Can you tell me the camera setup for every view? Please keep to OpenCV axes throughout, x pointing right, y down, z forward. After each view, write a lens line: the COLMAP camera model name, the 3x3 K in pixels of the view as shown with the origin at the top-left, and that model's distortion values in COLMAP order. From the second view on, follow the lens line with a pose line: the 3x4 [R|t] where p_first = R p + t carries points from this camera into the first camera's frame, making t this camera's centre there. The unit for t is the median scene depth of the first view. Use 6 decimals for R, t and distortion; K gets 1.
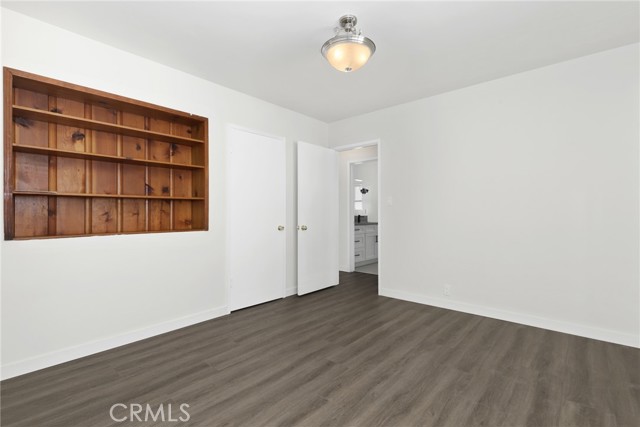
lens RADIAL K [[312.4, 0, 320.2], [0, 312.4, 213.4], [0, 0, 1]] dist [0.017656, -0.000194]
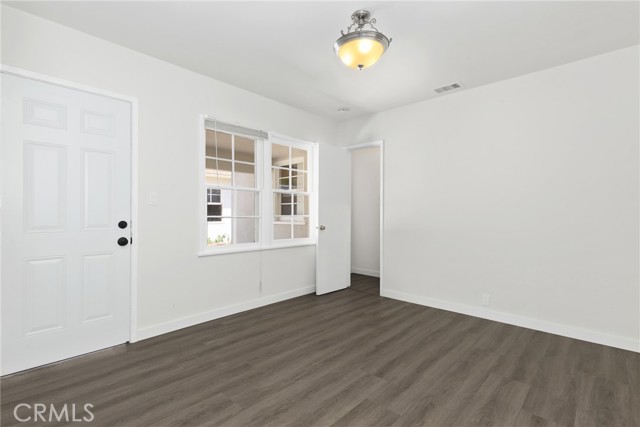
lens RADIAL K [[312.4, 0, 319.8], [0, 312.4, 213.8], [0, 0, 1]] dist [0.017656, -0.000194]
pose [[-0.999441, -0.004033, 0.033185, 0.190997], [-0.004083, 0.999991, -0.001445, 0.000241], [-0.033179, -0.001580, -0.999448, 2.032244]]
